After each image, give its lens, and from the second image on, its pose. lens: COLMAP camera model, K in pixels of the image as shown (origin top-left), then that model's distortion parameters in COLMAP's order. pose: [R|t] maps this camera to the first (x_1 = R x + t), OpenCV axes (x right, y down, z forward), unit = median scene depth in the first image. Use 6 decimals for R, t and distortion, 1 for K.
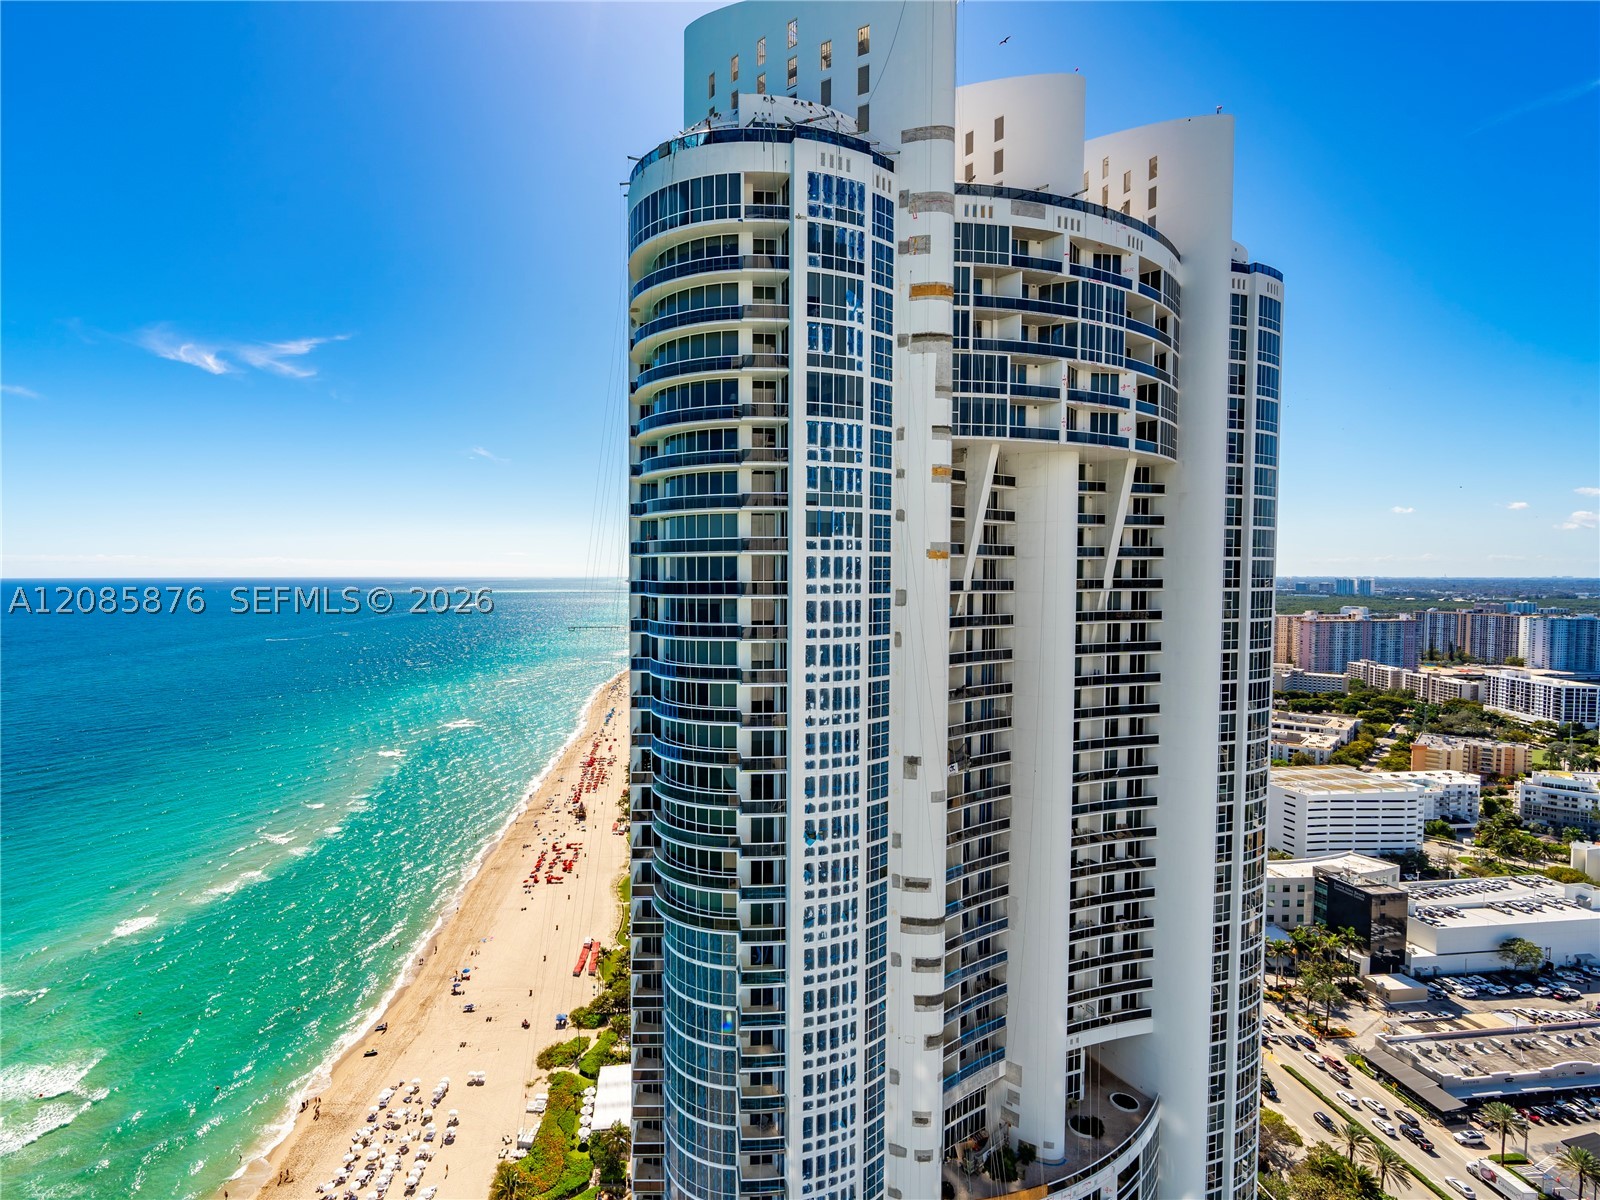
lens RADIAL K [[826.6, 0, 793.4], [0, 826.6, 610.7], [0, 0, 1]] dist [-0.008153, 0.003440]
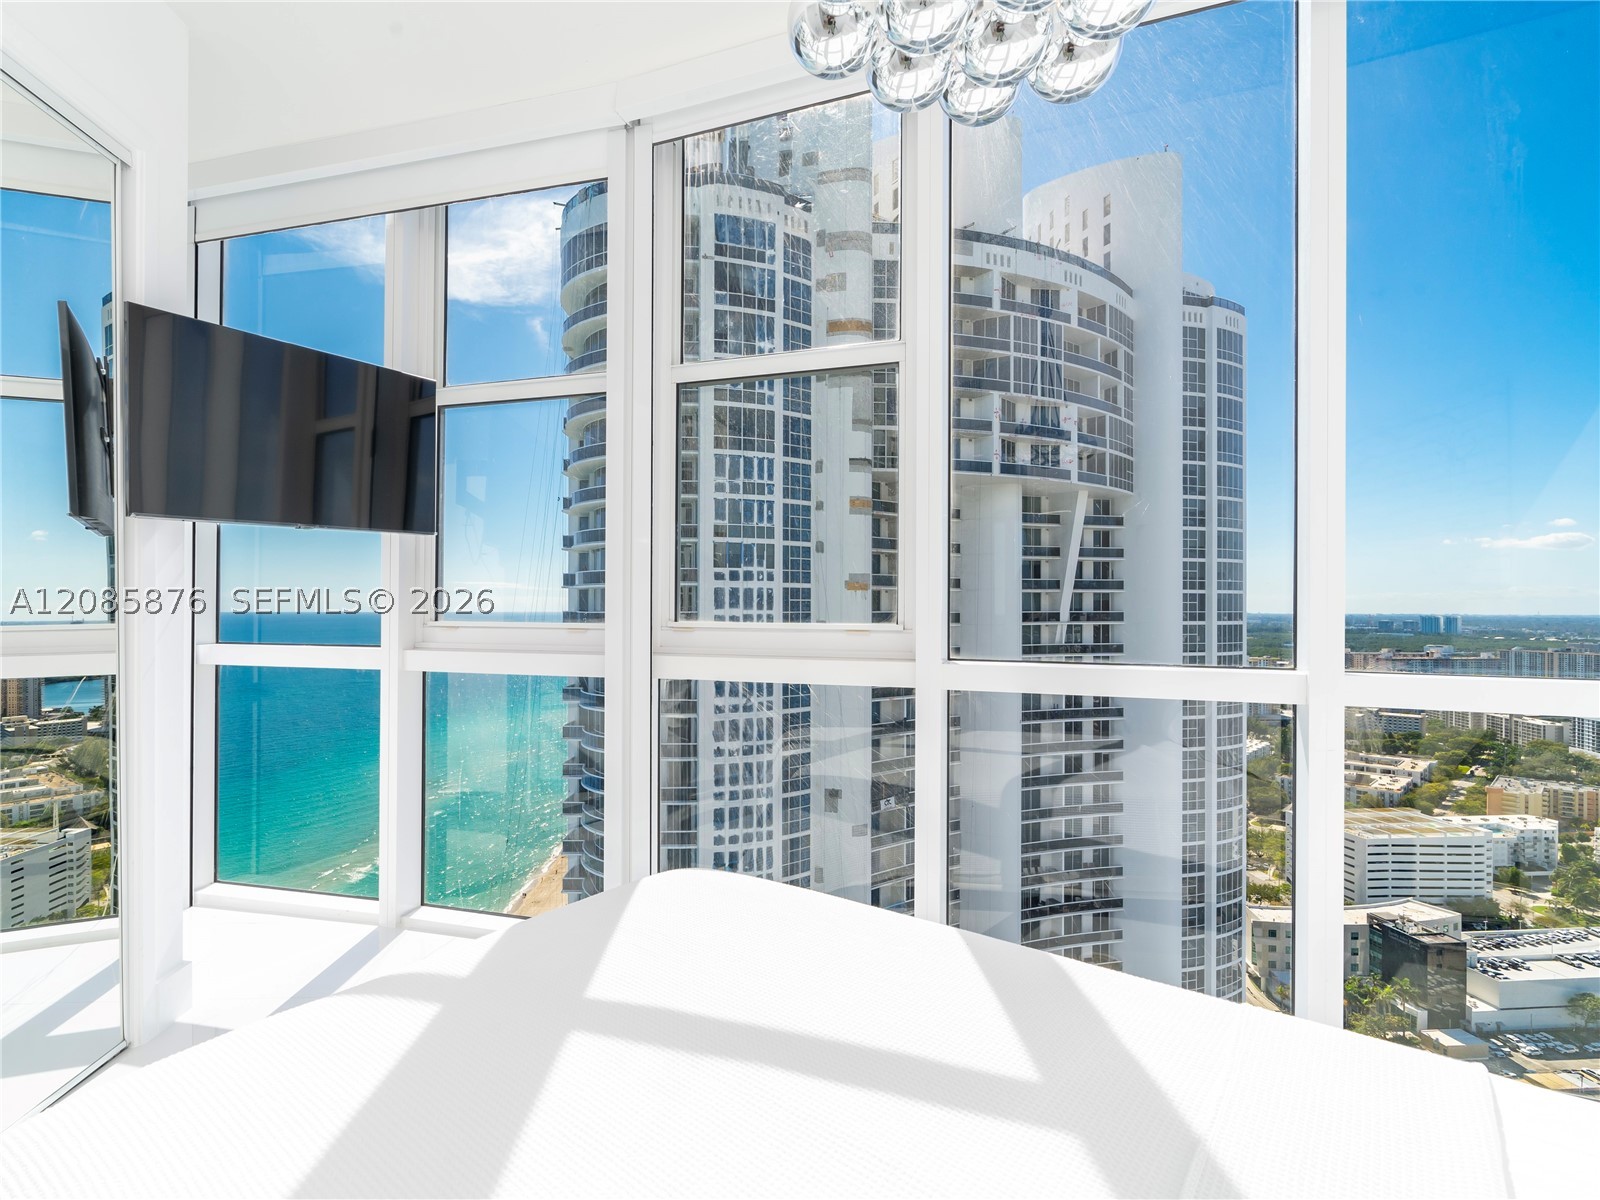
lens RADIAL K [[826.6, 0, 788.8], [0, 826.6, 607.2], [0, 0, 1]] dist [-0.008153, 0.003440]
pose [[0.999301, 0.004252, -0.037129, 0.116557], [-0.005870, 0.999032, -0.043593, 0.001639], [0.036907, 0.043781, 0.998359, -0.001060]]
